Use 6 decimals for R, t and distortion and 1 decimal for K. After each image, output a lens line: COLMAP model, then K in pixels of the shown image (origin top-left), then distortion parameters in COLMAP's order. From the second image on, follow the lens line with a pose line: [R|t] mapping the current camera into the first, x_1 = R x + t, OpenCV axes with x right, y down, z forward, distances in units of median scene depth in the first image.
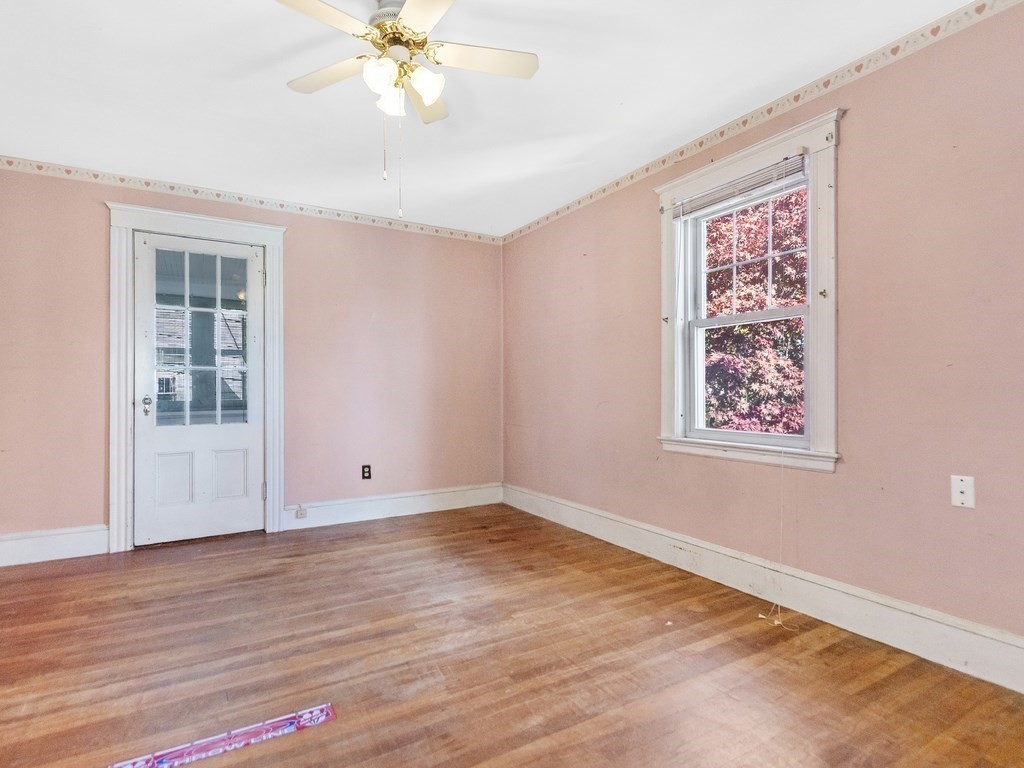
lens RADIAL K [[519.5, 0, 510.9], [0, 519.5, 387.1], [0, 0, 1]] dist [0.000998, -0.000667]
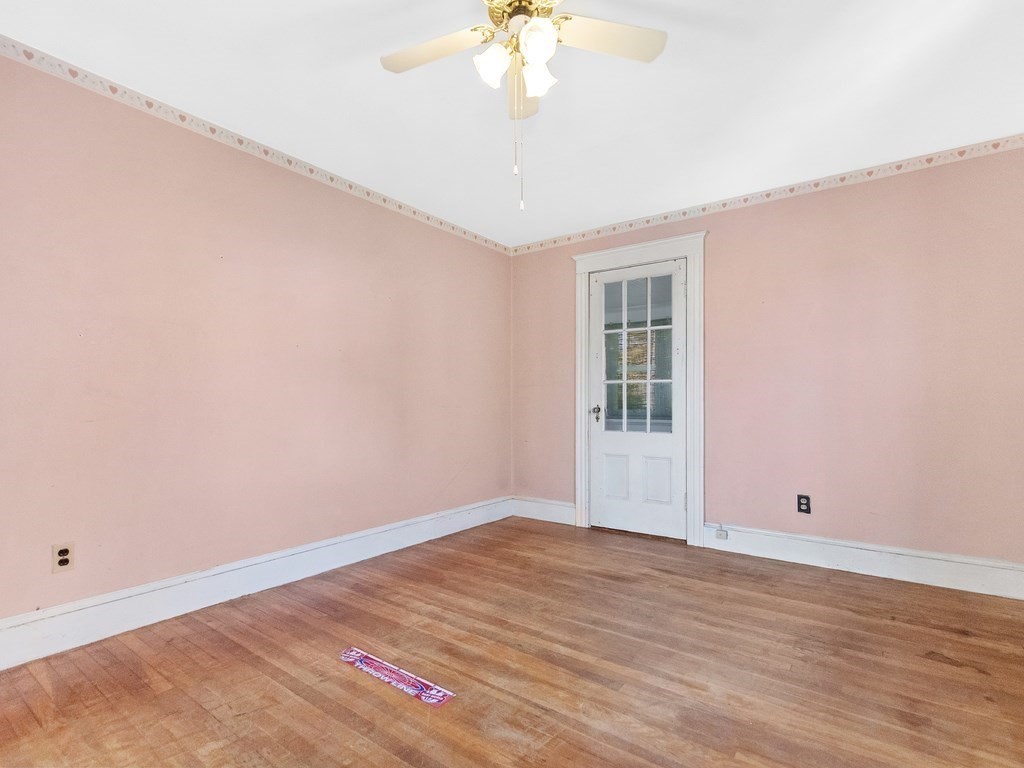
lens RADIAL K [[507.2, 0, 509.1], [0, 507.2, 394.5], [0, 0, 1]] dist [0.005986, -0.000784]
pose [[0.399909, -0.010818, -0.916491, 0.458883], [0.001856, 0.999938, -0.010994, 0.005797], [0.916553, 0.002696, 0.399904, 0.482800]]
